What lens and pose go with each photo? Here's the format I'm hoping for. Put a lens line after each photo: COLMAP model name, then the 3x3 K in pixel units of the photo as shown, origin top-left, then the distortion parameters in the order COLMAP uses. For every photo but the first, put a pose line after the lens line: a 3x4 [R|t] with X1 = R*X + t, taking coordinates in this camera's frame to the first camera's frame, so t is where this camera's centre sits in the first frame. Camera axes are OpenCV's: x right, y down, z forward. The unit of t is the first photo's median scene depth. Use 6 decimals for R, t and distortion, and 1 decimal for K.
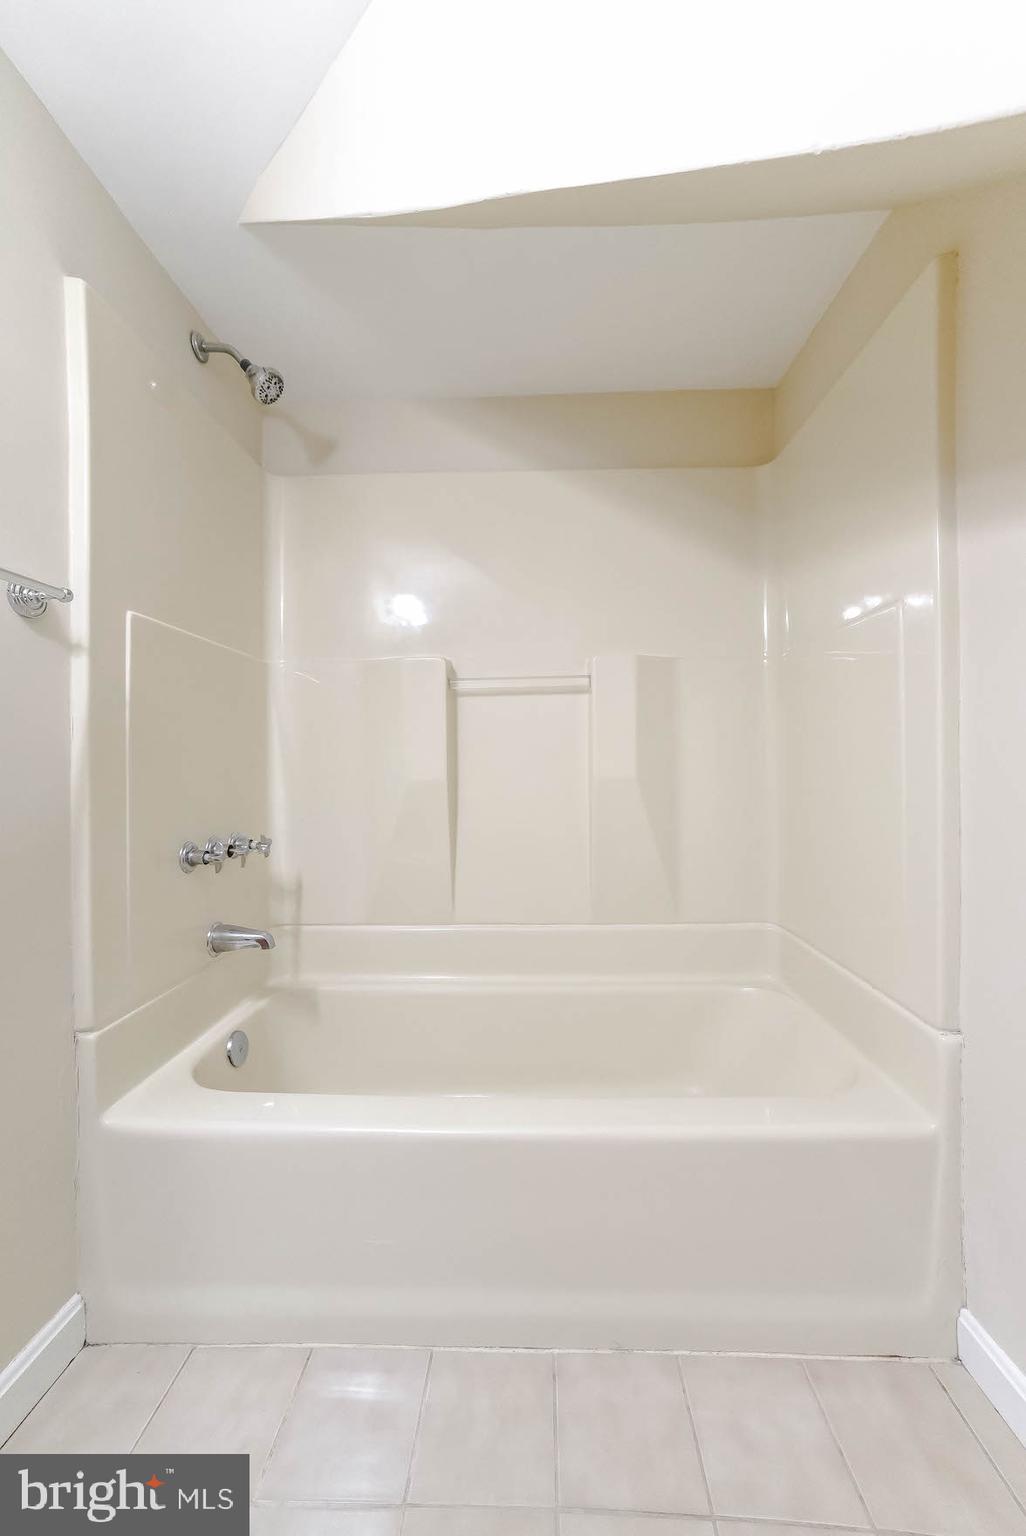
lens RADIAL K [[637.1, 0, 513.0], [0, 637.1, 768.0], [0, 0, 1]] dist [-0.088314, 0.035241]
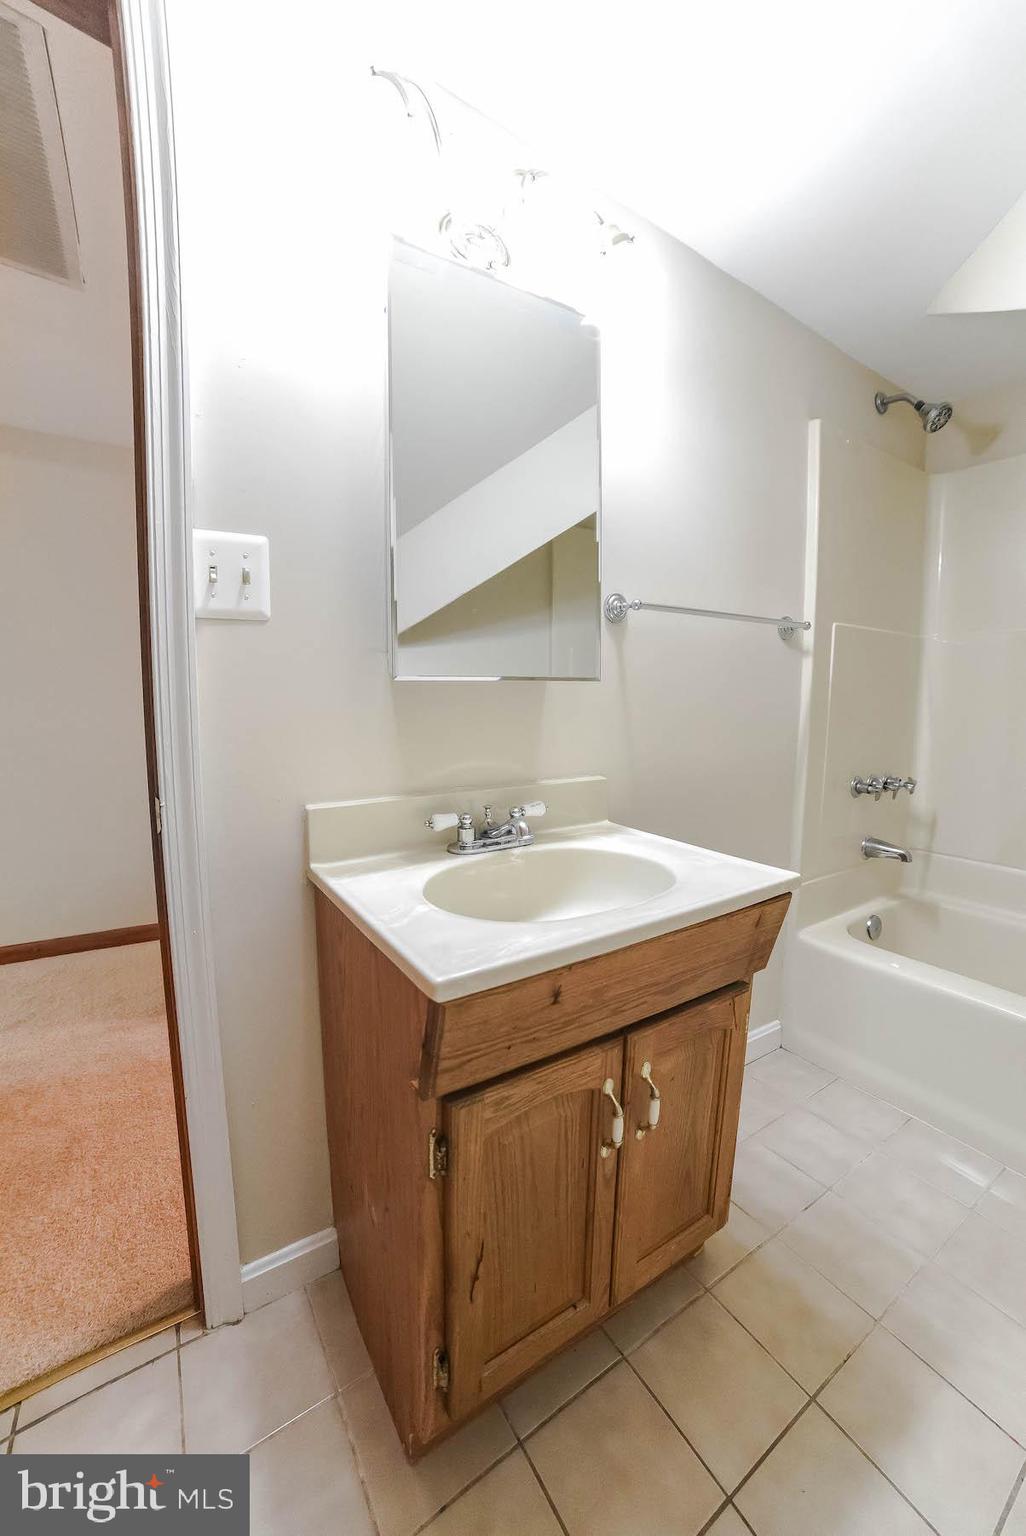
lens RADIAL K [[637.1, 0, 513.0], [0, 637.1, 768.0], [0, 0, 1]] dist [-0.088314, 0.035241]
pose [[0.616700, 0.106972, -0.779896, 0.099244], [-0.020269, 0.992553, 0.120113, -0.053130], [0.786937, -0.058266, 0.614276, -0.470135]]
